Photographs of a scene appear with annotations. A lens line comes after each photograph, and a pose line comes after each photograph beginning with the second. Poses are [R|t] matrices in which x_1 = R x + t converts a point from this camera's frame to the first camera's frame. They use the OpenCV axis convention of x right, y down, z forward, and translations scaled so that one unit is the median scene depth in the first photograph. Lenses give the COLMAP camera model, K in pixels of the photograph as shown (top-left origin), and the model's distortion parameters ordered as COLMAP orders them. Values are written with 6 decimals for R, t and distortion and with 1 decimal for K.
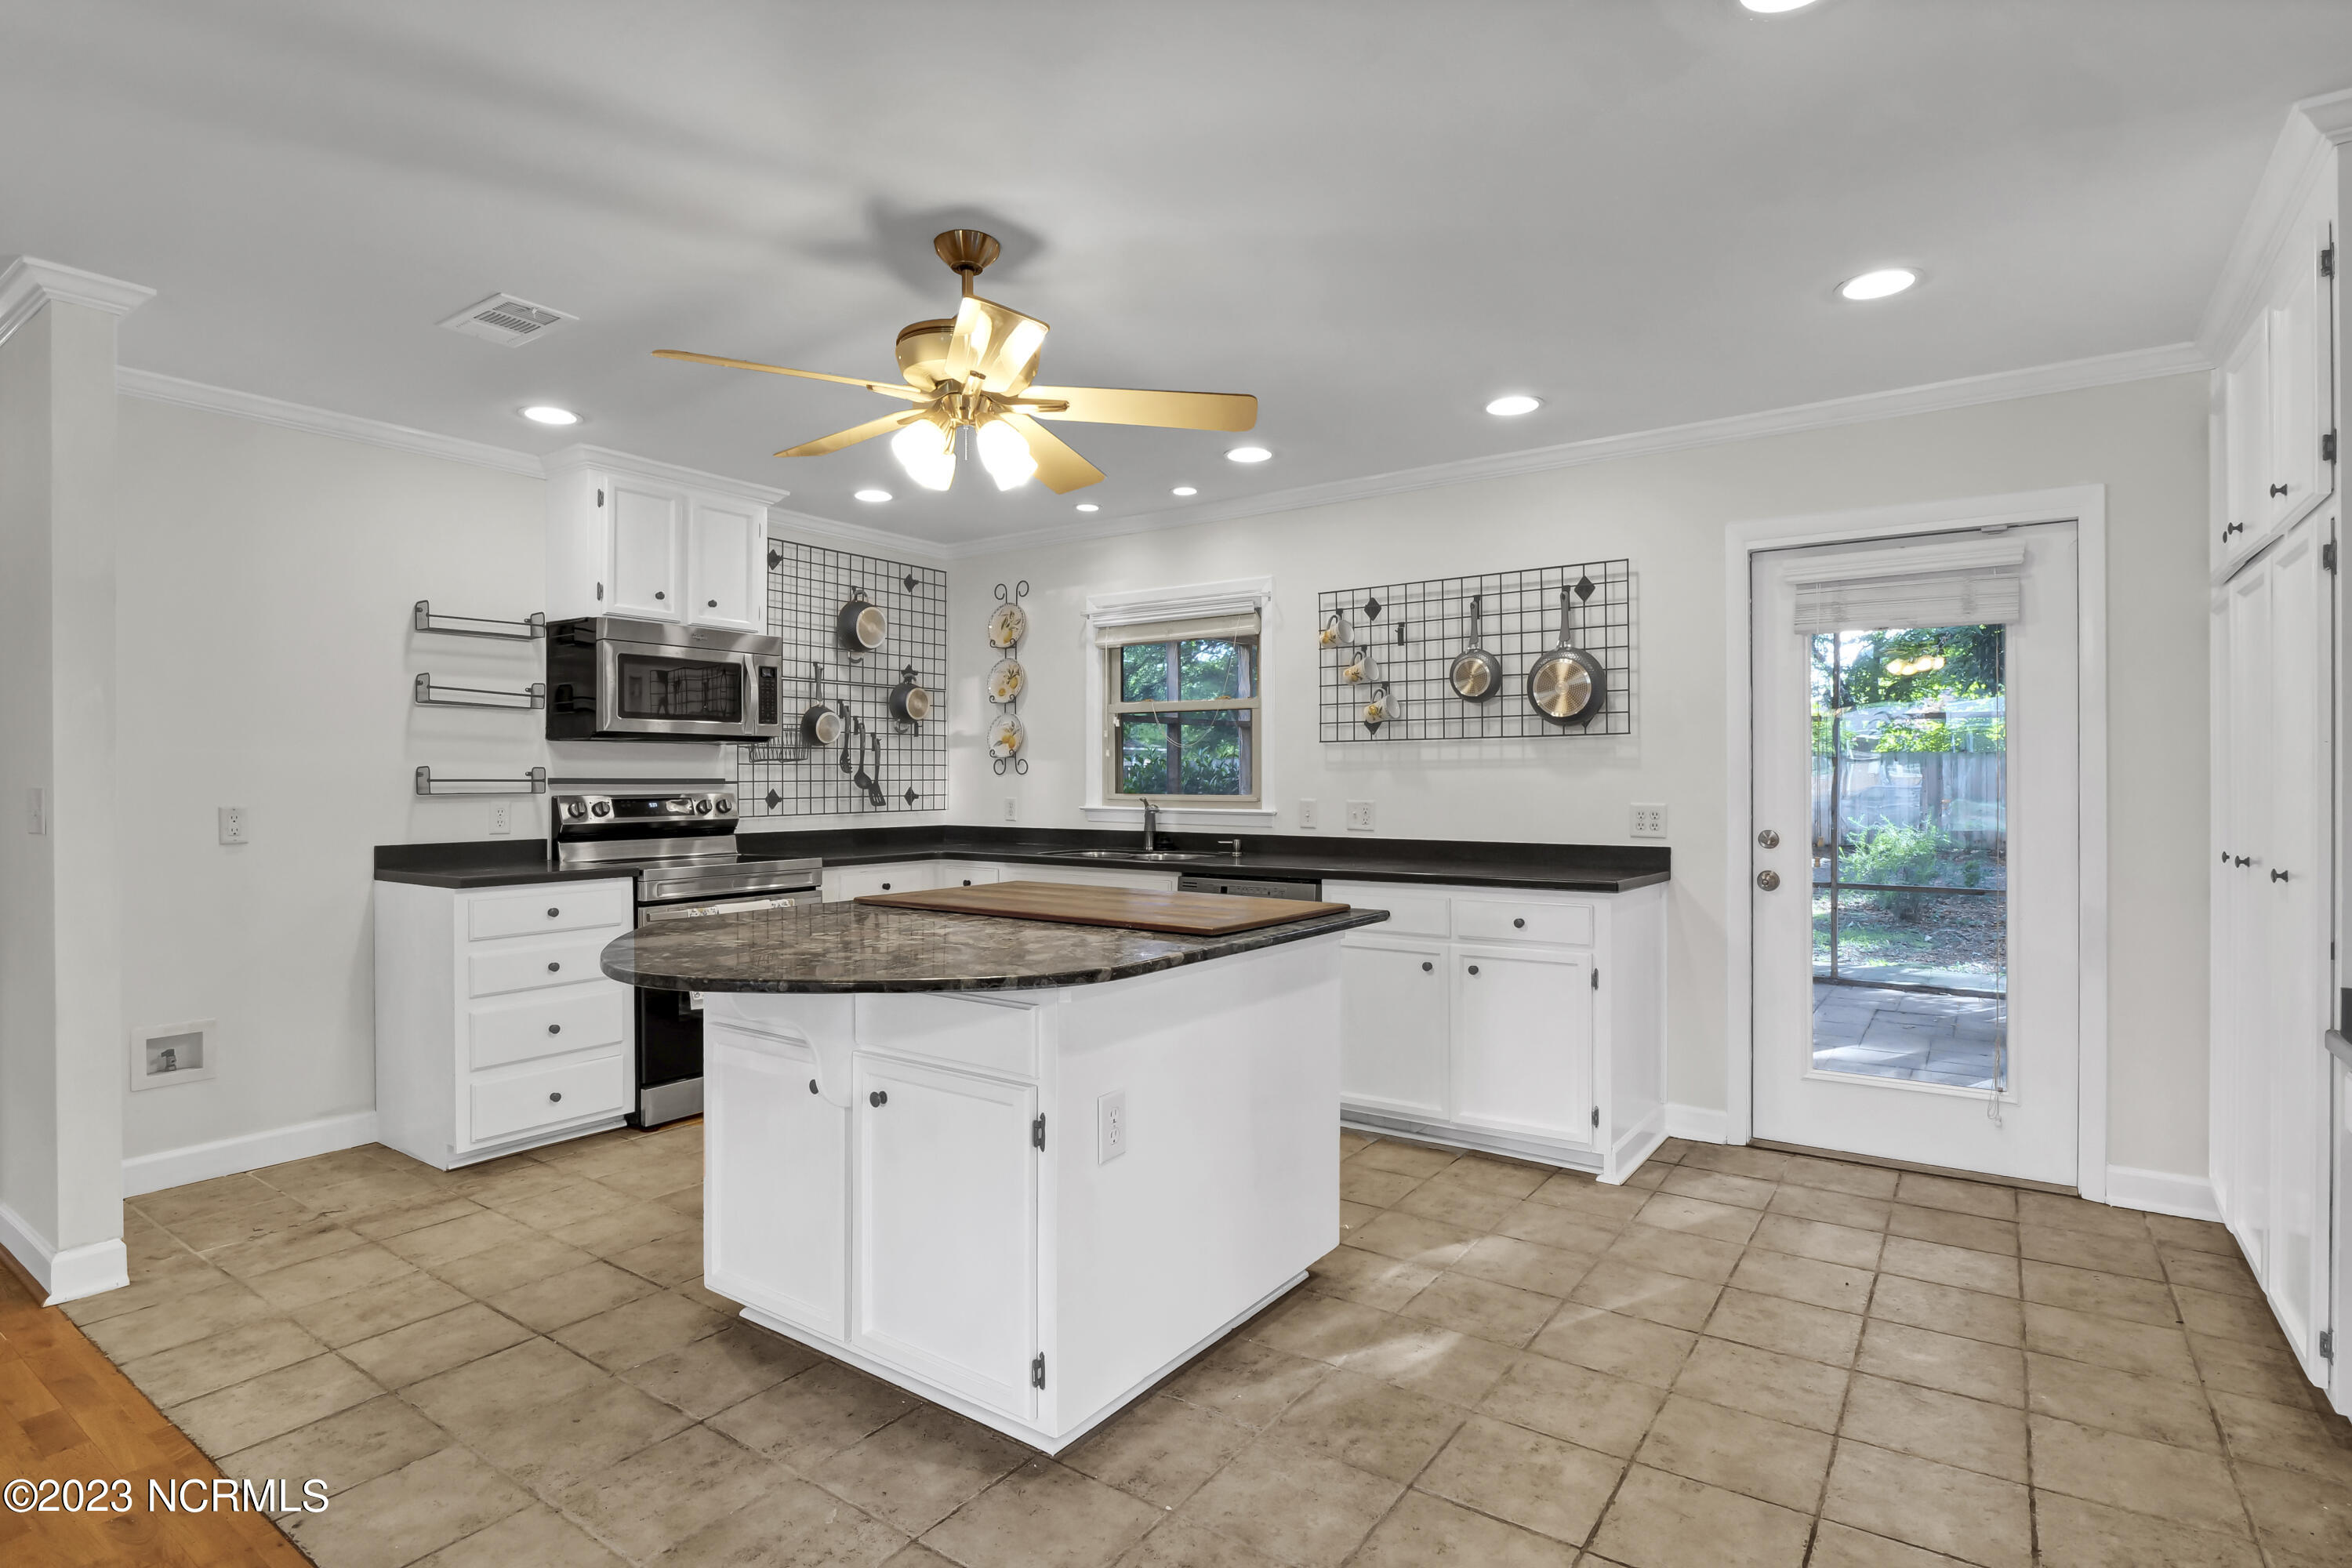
lens RADIAL K [[1176.6, 0, 1170.7], [0, 1176.6, 779.7], [0, 0, 1]] dist [-0.010624, -0.004225]
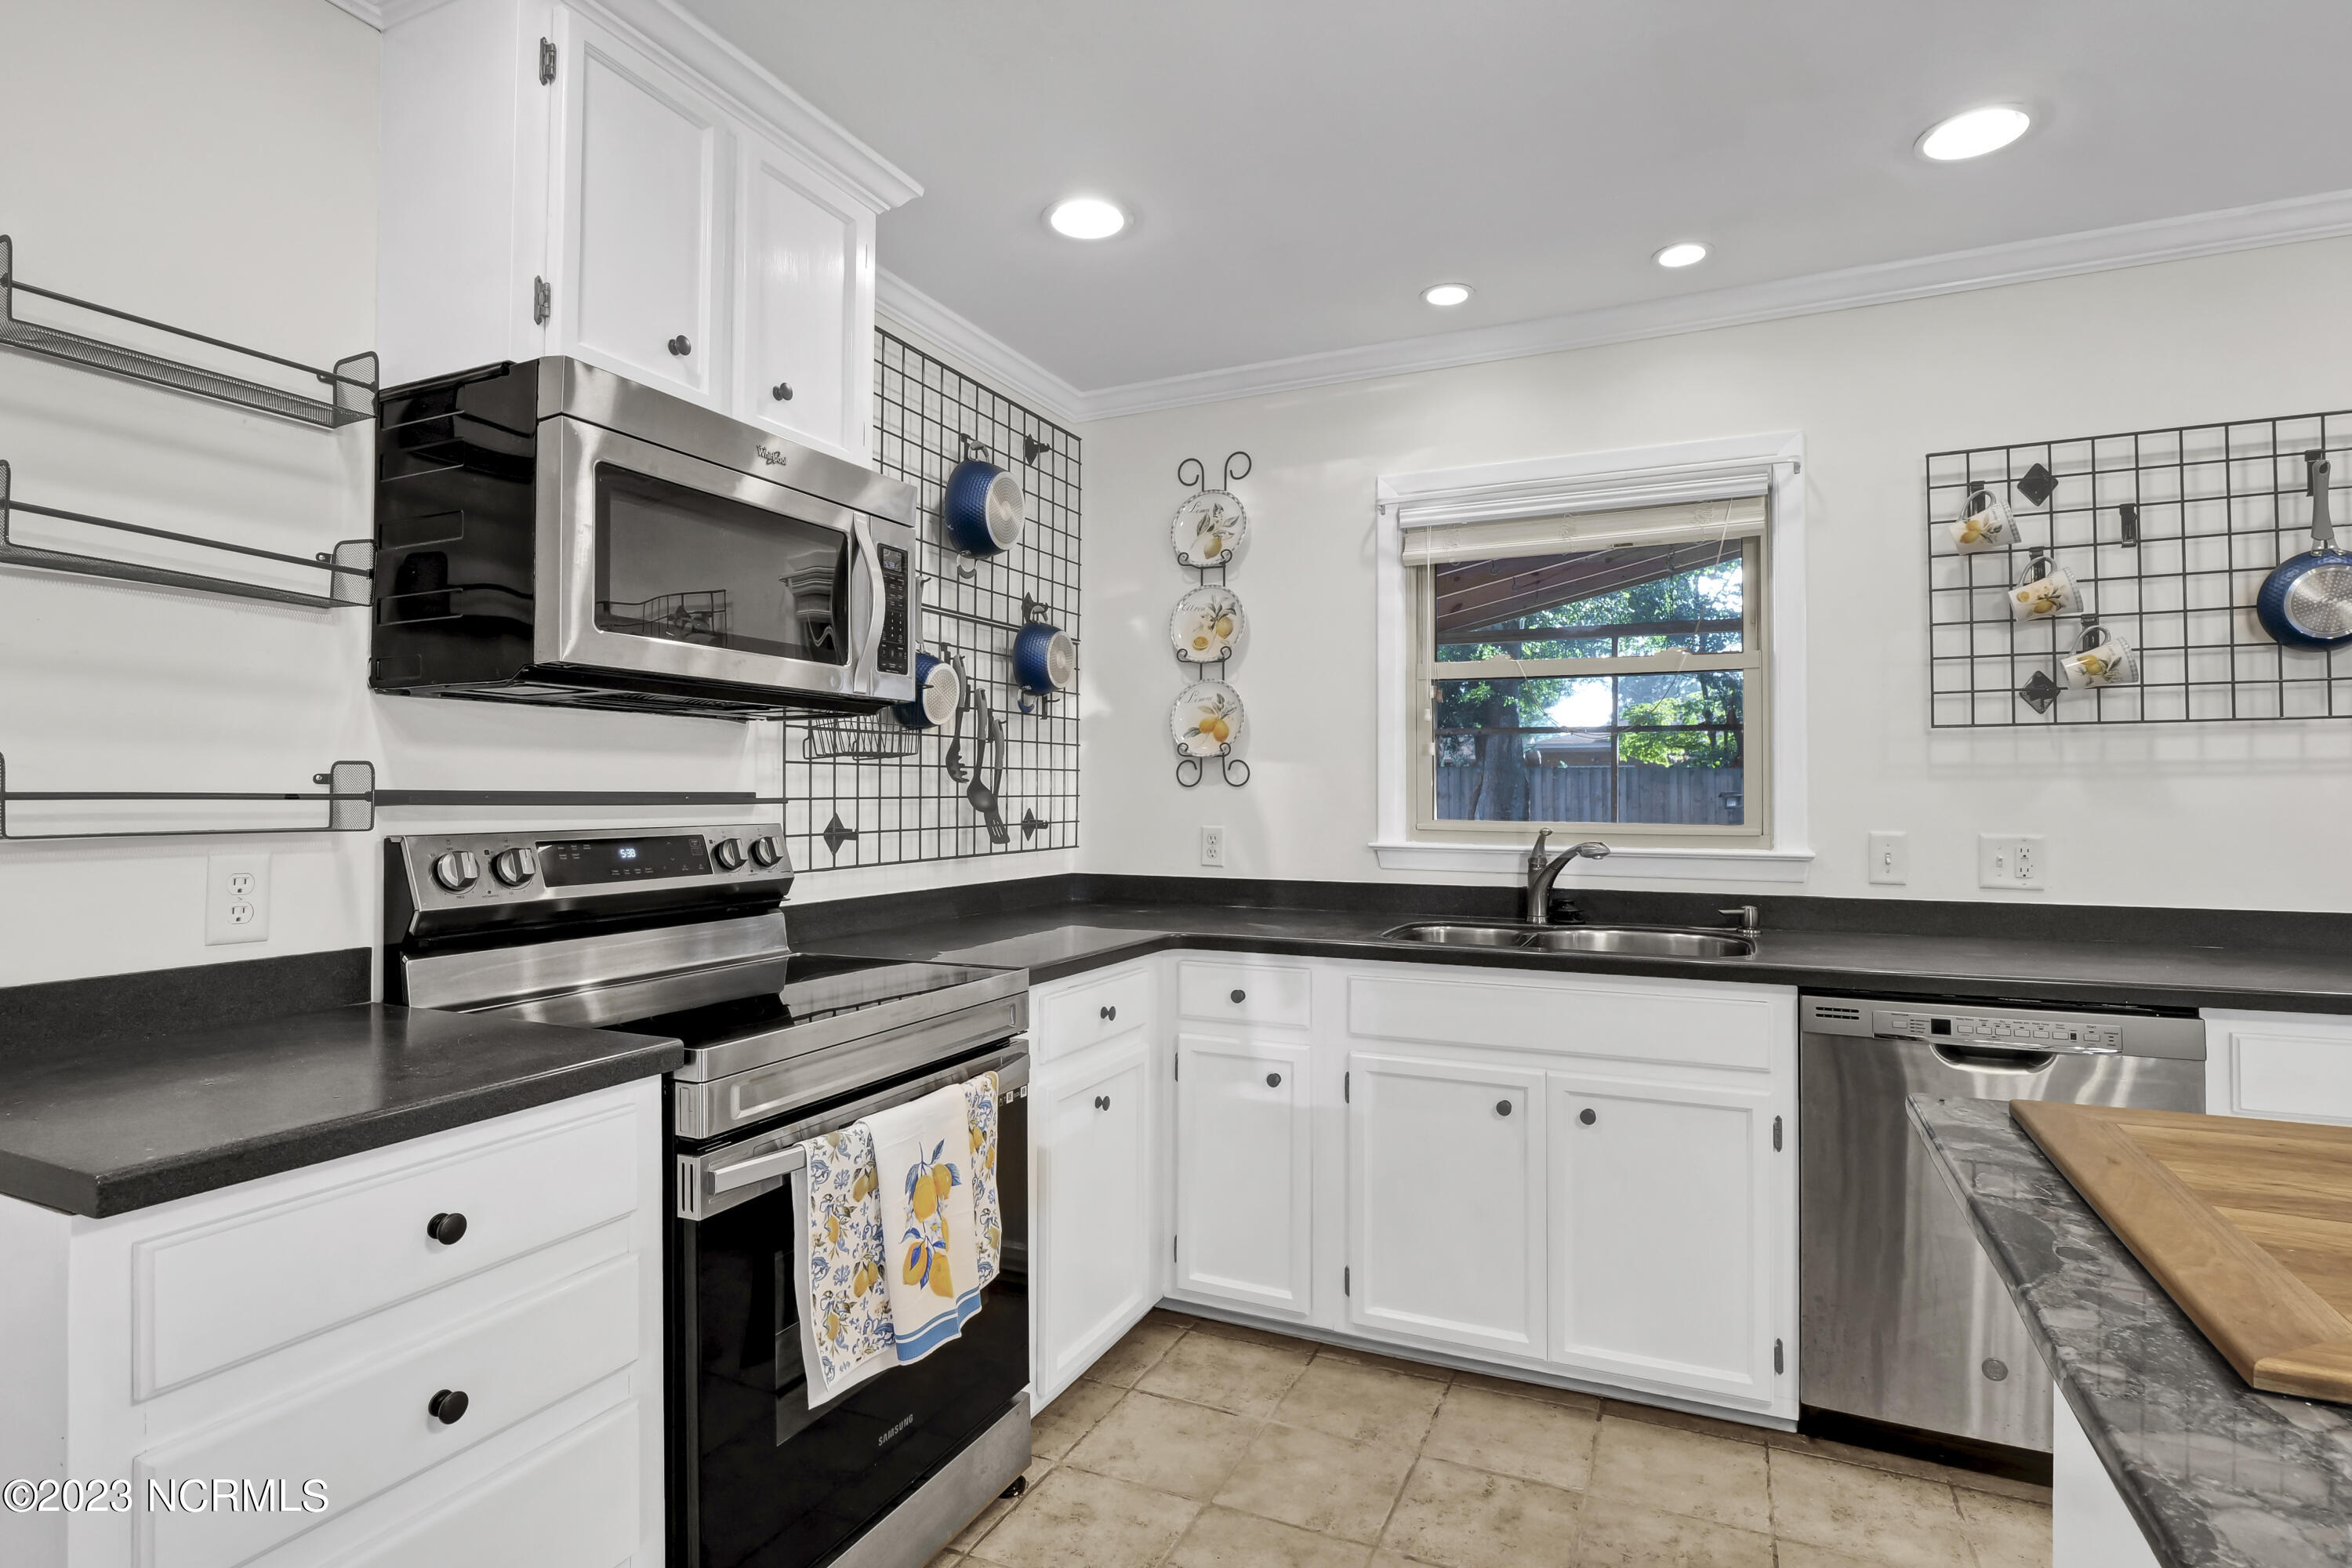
lens RADIAL K [[1176.6, 0, 1172.2], [0, 1176.6, 774.0], [0, 0, 1]] dist [-0.010624, -0.004225]
pose [[0.983905, 0.004443, 0.178636, -0.316219], [-0.001281, 0.999841, -0.017812, -0.000162], [-0.178687, 0.017297, 0.983754, 0.531671]]
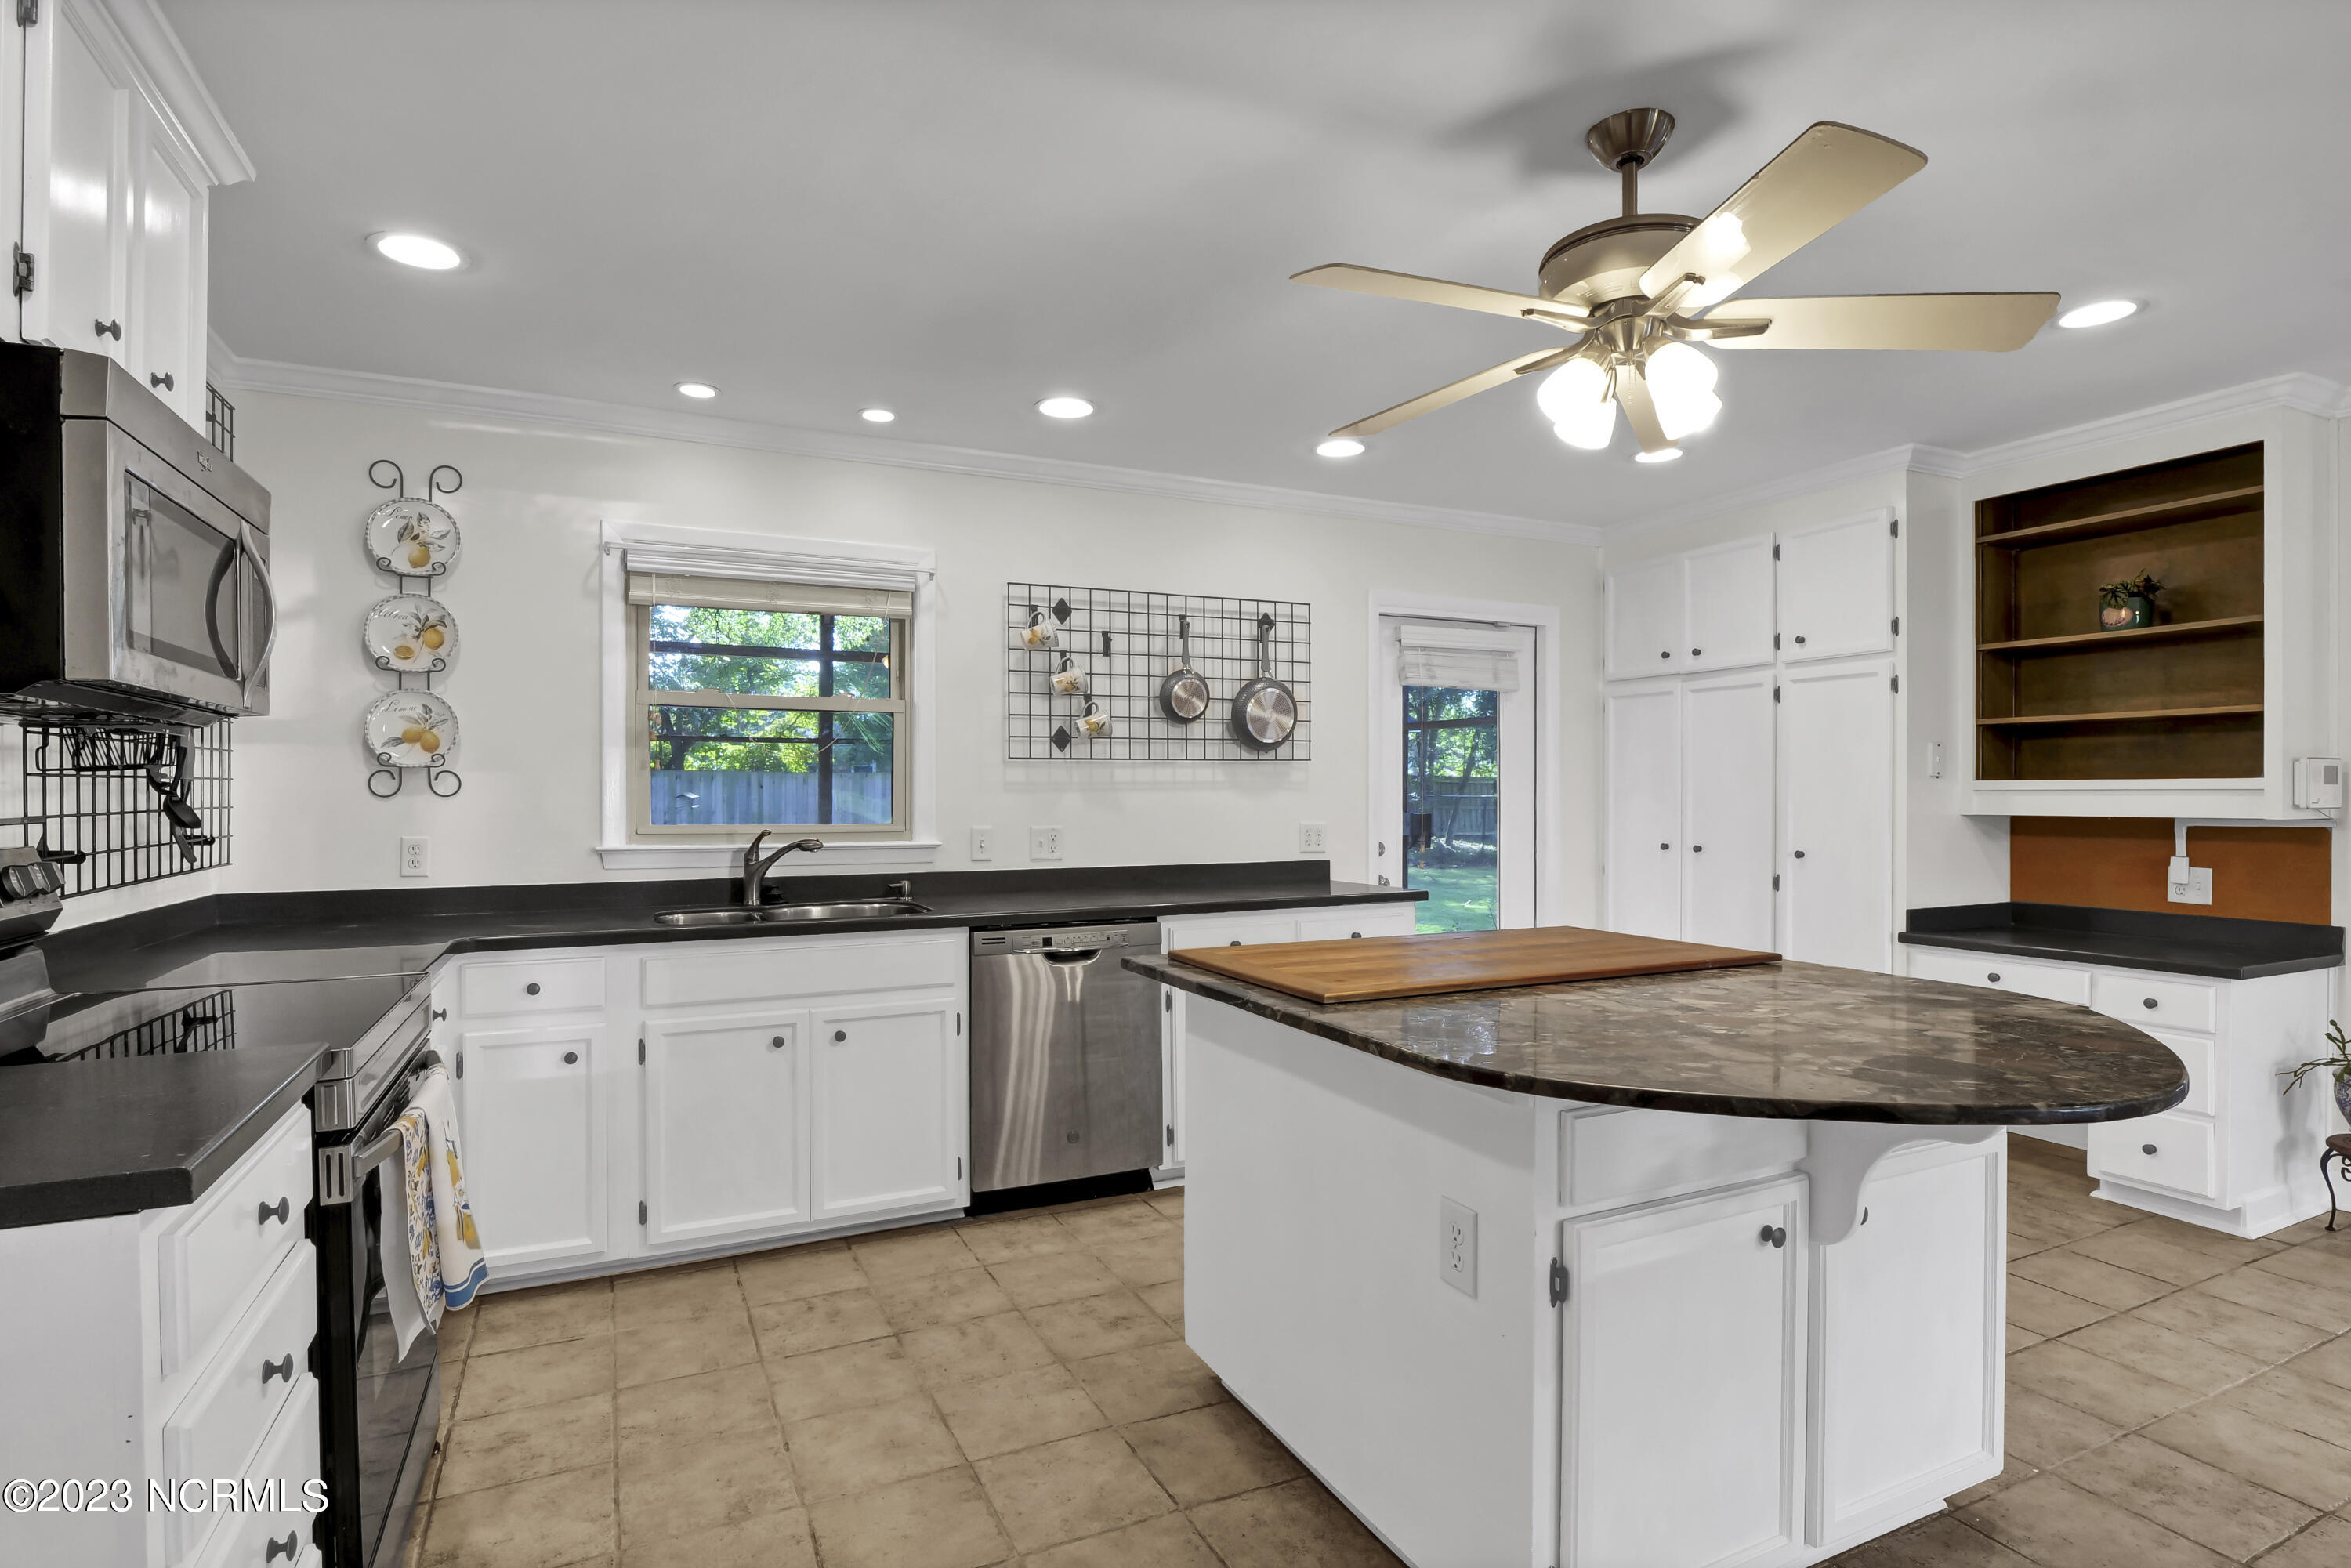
lens RADIAL K [[1176.1, 0, 1174.5], [0, 1176.1, 797.2], [0, 0, 1]] dist [-0.010624, -0.004225]
pose [[0.486421, -0.003140, 0.873719, -0.556502], [0.001681, 0.999995, 0.002658, -0.006186], [-0.873723, 0.000176, 0.486424, 0.484813]]
